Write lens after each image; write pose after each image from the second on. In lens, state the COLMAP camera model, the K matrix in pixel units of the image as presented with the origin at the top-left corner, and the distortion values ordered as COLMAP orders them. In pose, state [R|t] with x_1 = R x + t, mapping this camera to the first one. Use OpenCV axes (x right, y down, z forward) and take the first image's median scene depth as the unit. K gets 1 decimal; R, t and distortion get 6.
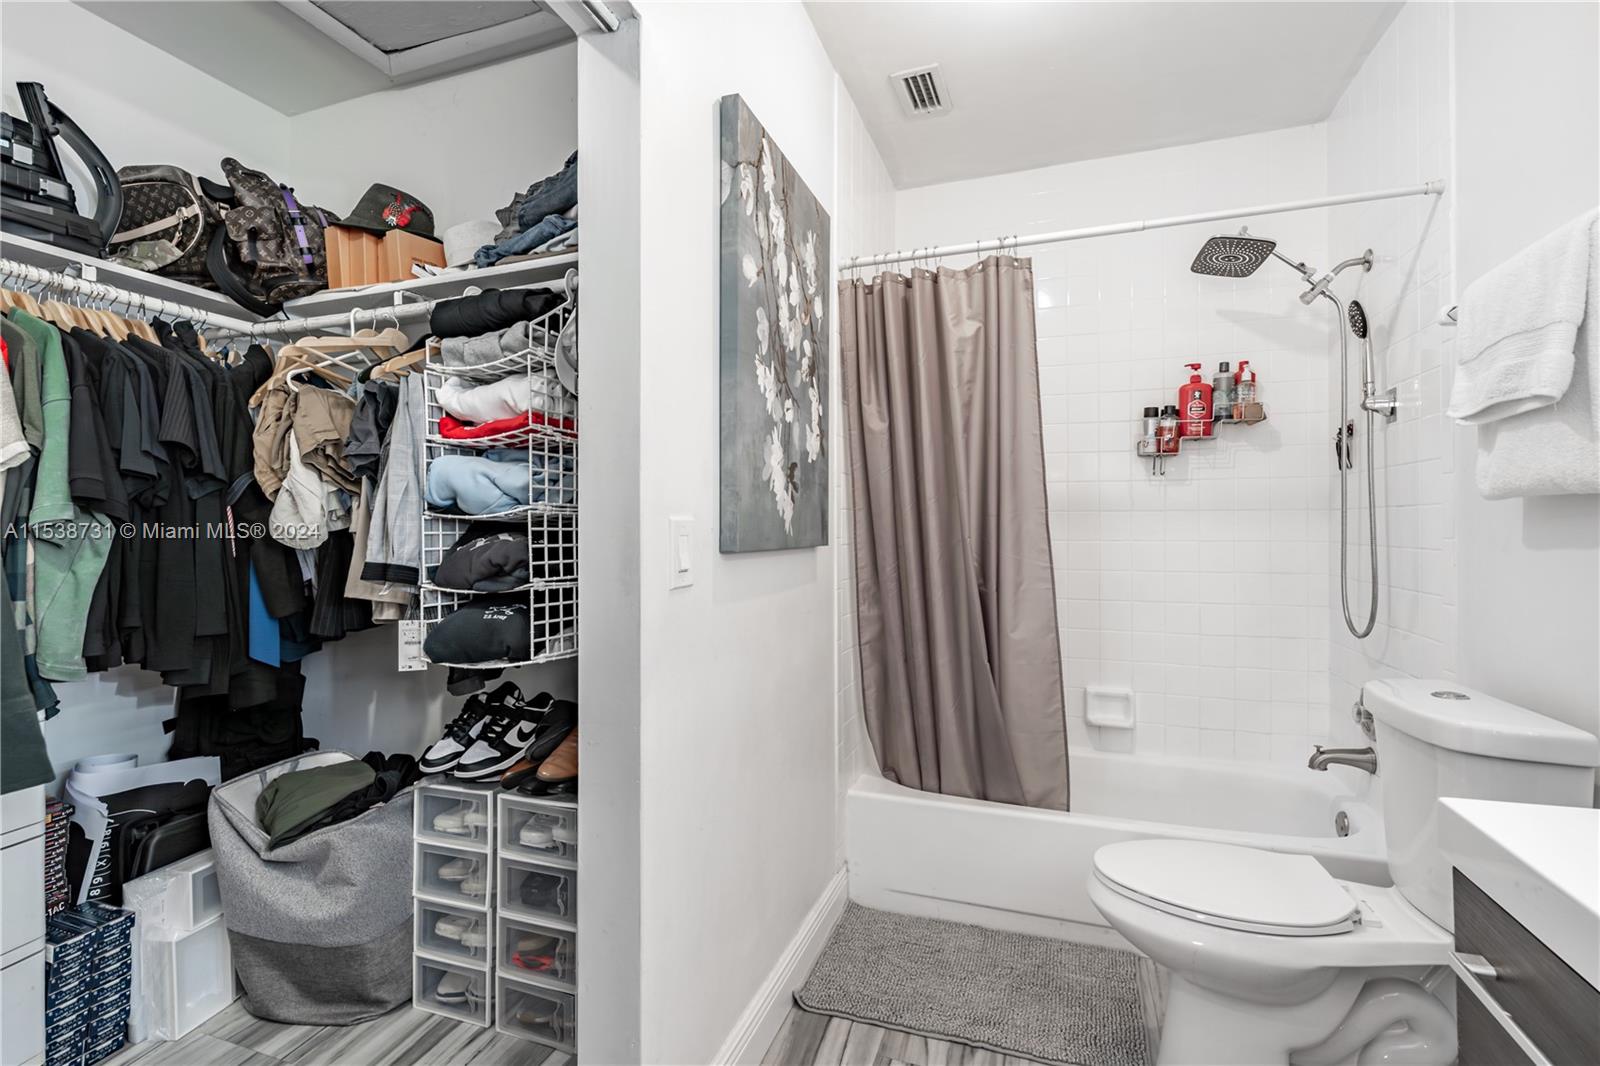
lens RADIAL K [[725.6, 0, 805.2], [0, 725.6, 521.2], [0, 0, 1]] dist [0.002860, -0.000414]
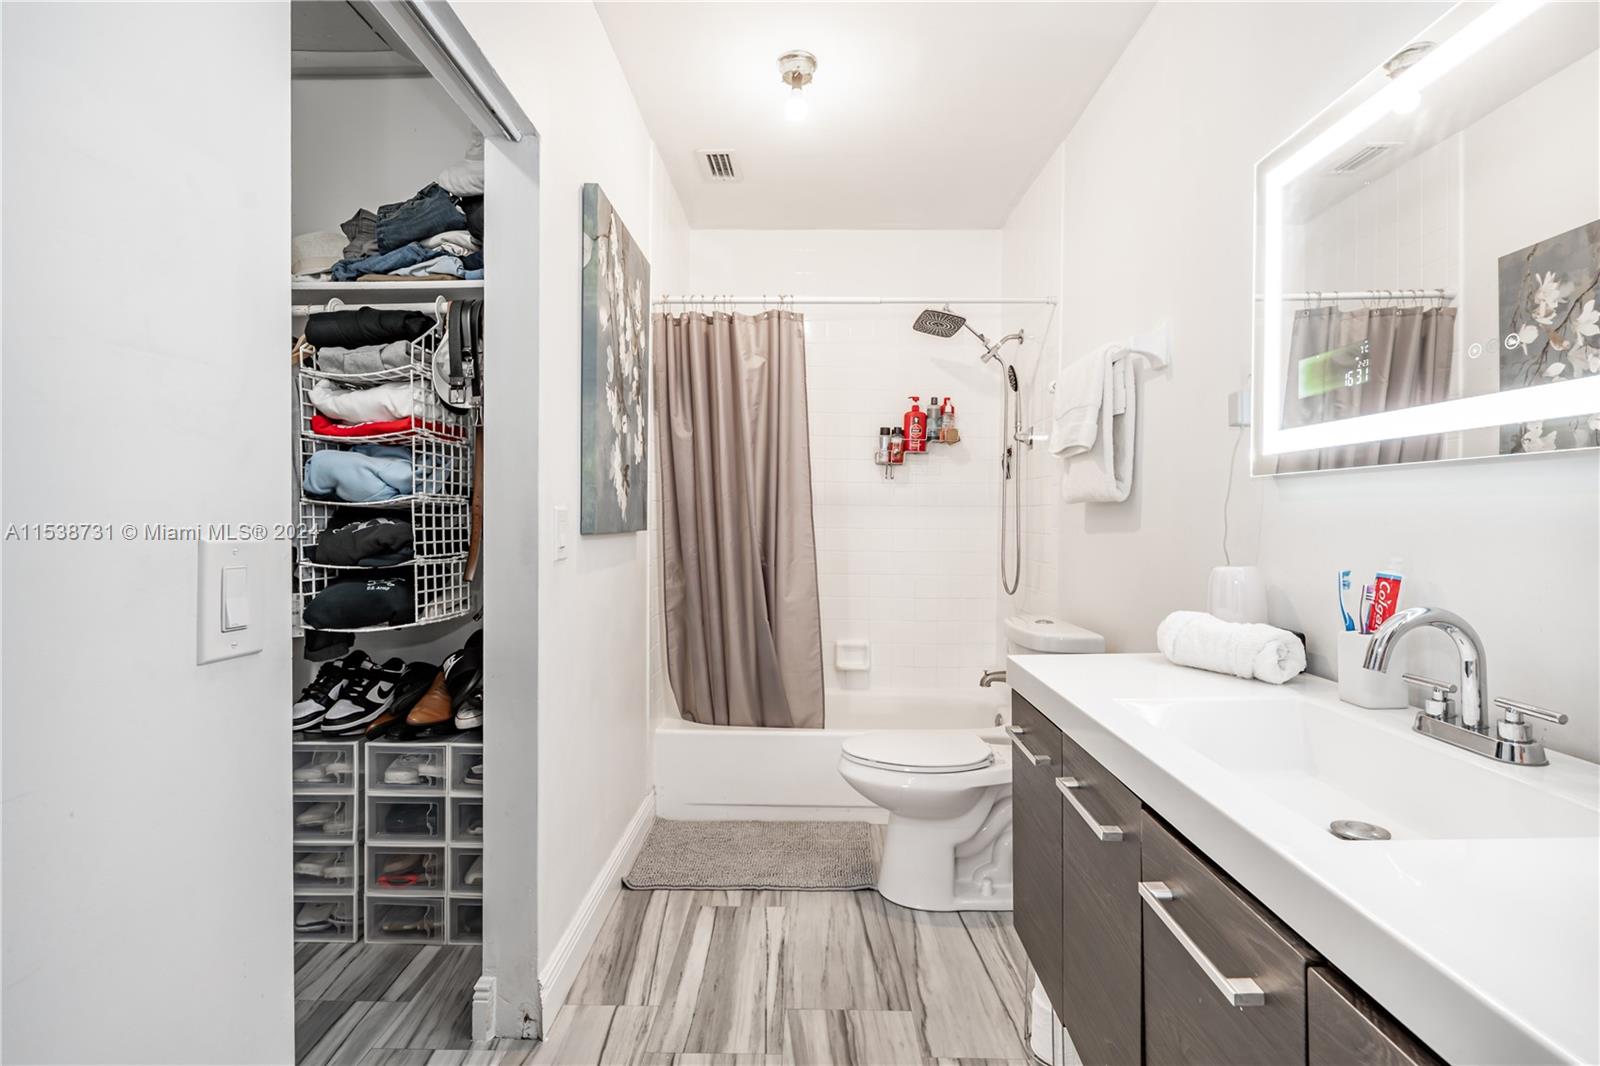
lens RADIAL K [[725.6, 0, 796.9], [0, 725.6, 526.3], [0, 0, 1]] dist [0.002860, -0.000414]
pose [[0.949151, 0.006001, 0.314763, -0.130781], [-0.013041, 0.999710, 0.020264, -0.002458], [-0.314550, -0.023338, 0.948954, -0.299883]]
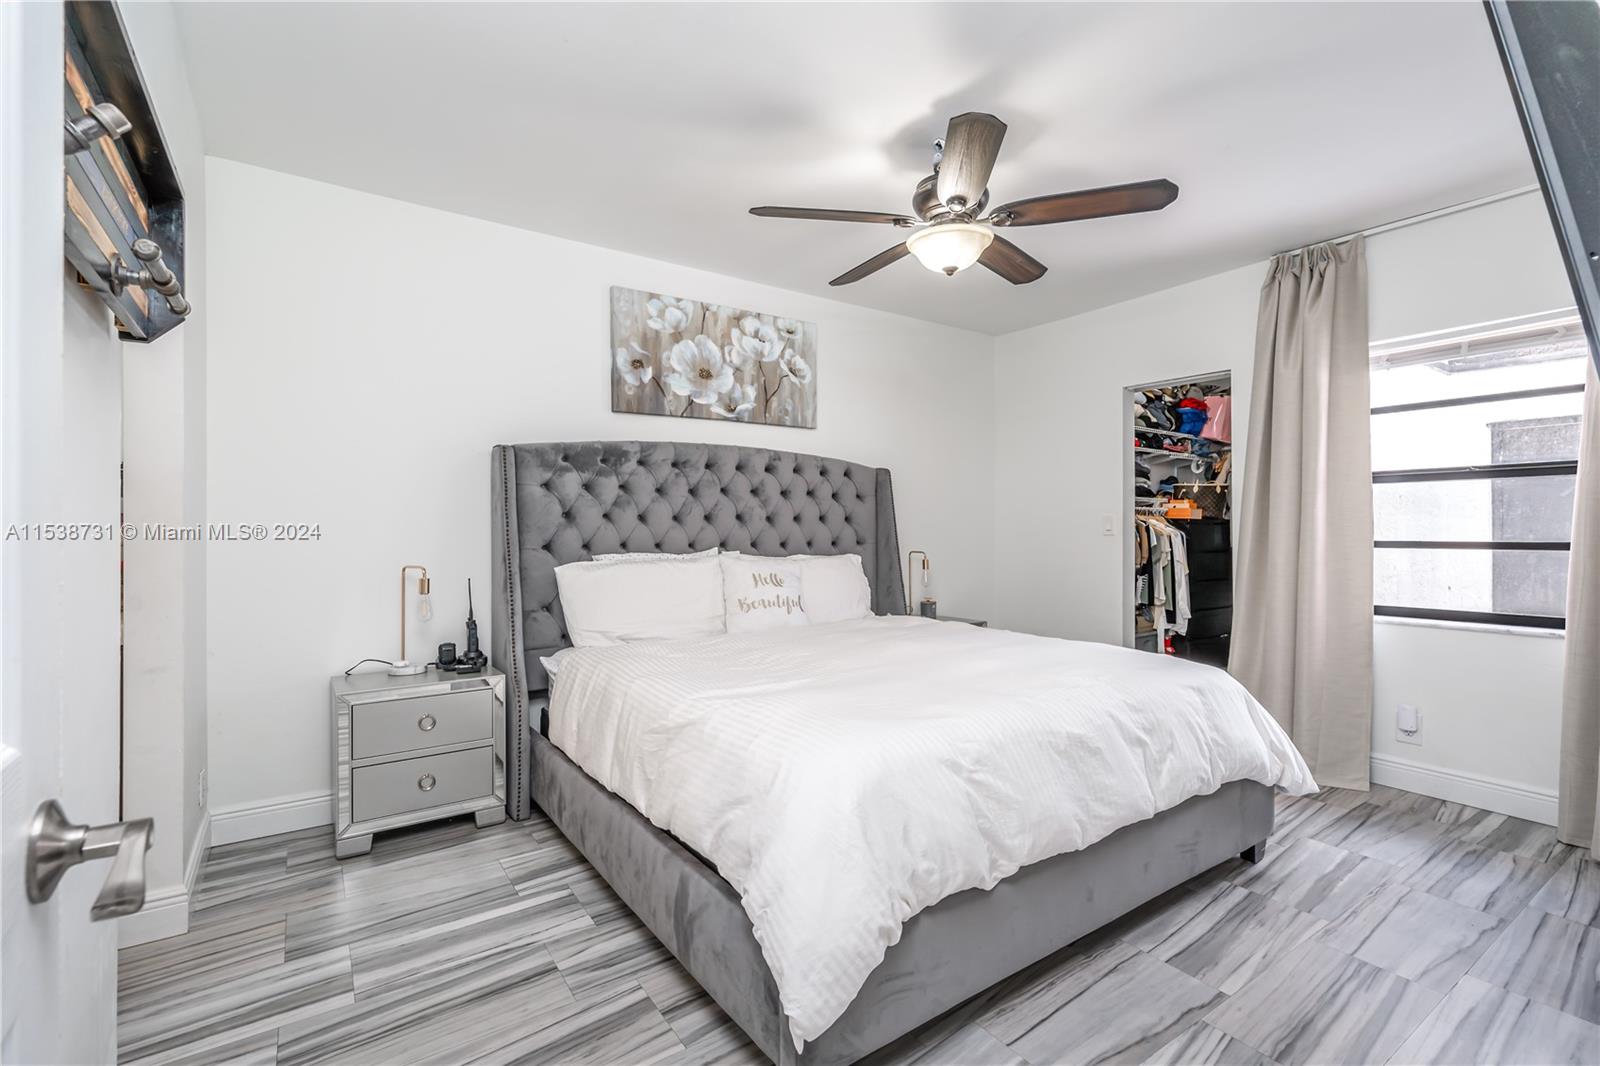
lens RADIAL K [[725.6, 0, 804.3], [0, 725.6, 539.6], [0, 0, 1]] dist [0.002860, -0.000414]
pose [[-0.811116, -0.003268, 0.584876, 0.192655], [-0.006116, 0.999977, -0.002894, 0.025127], [-0.584853, -0.005925, -0.811118, 1.702602]]
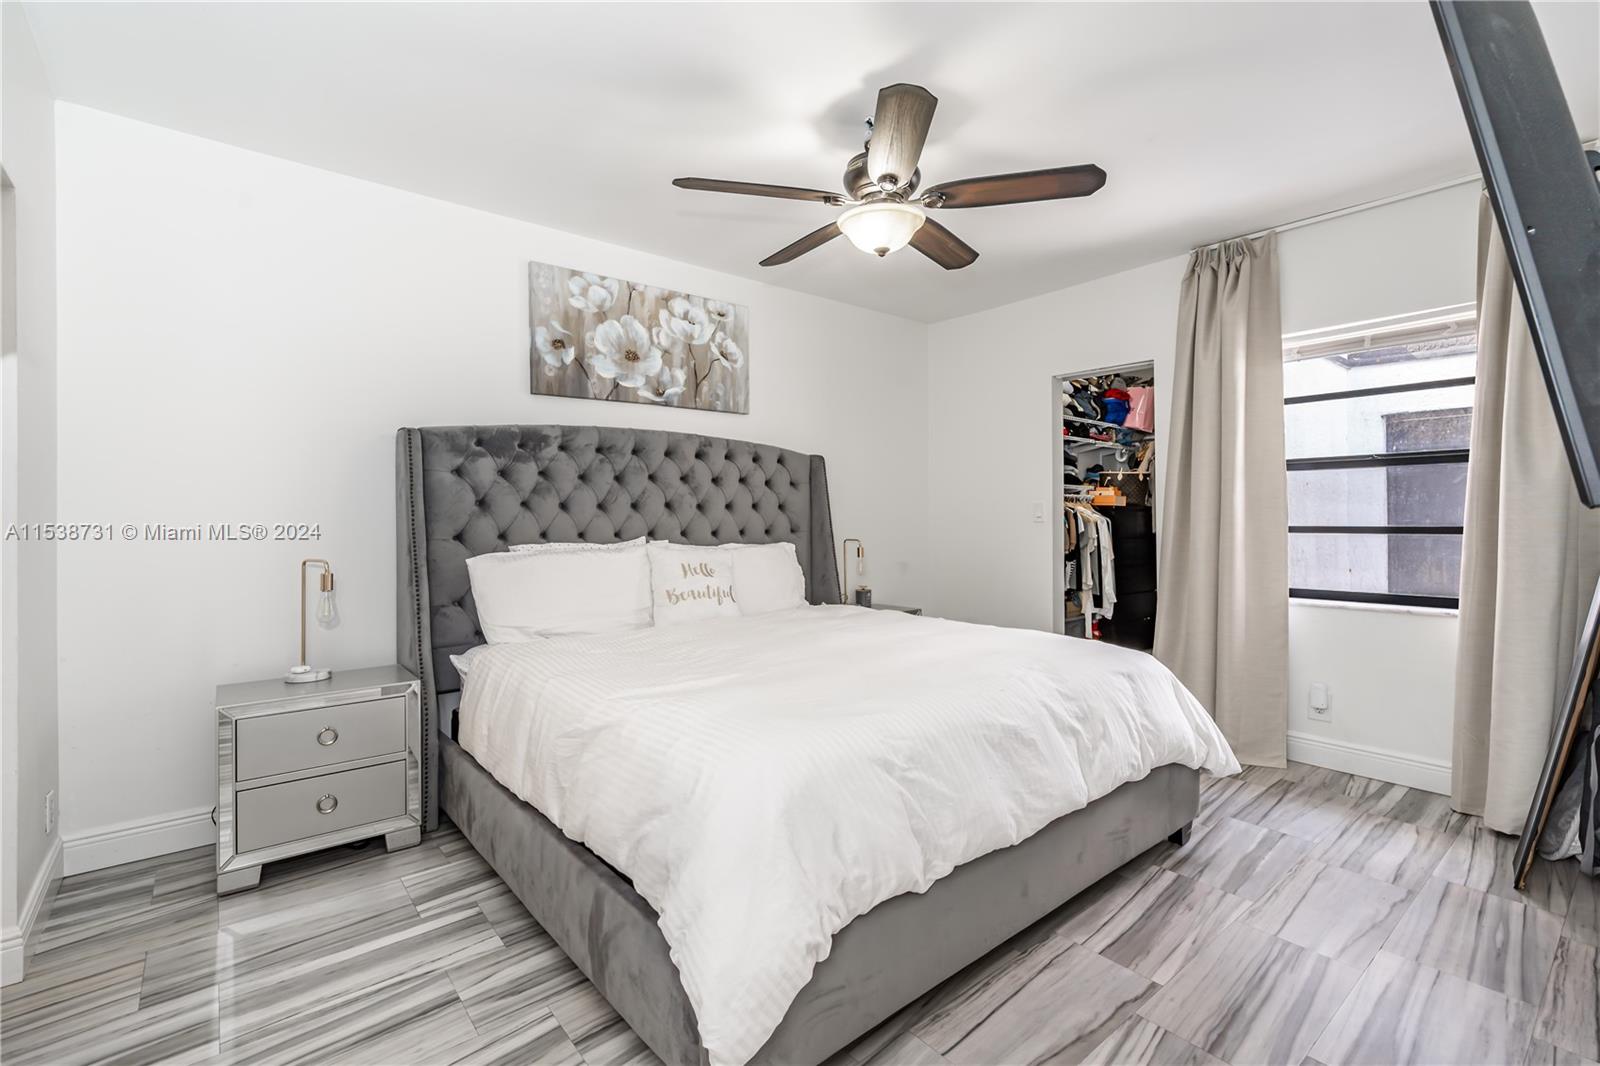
lens RADIAL K [[725.6, 0, 804.6], [0, 725.6, 529.5], [0, 0, 1]] dist [0.002860, -0.000414]
pose [[-0.858618, 0.000072, 0.512617, 0.212258], [-0.000487, 0.999999, -0.000956, 0.025463], [-0.512616, -0.001070, -0.858617, 1.643993]]
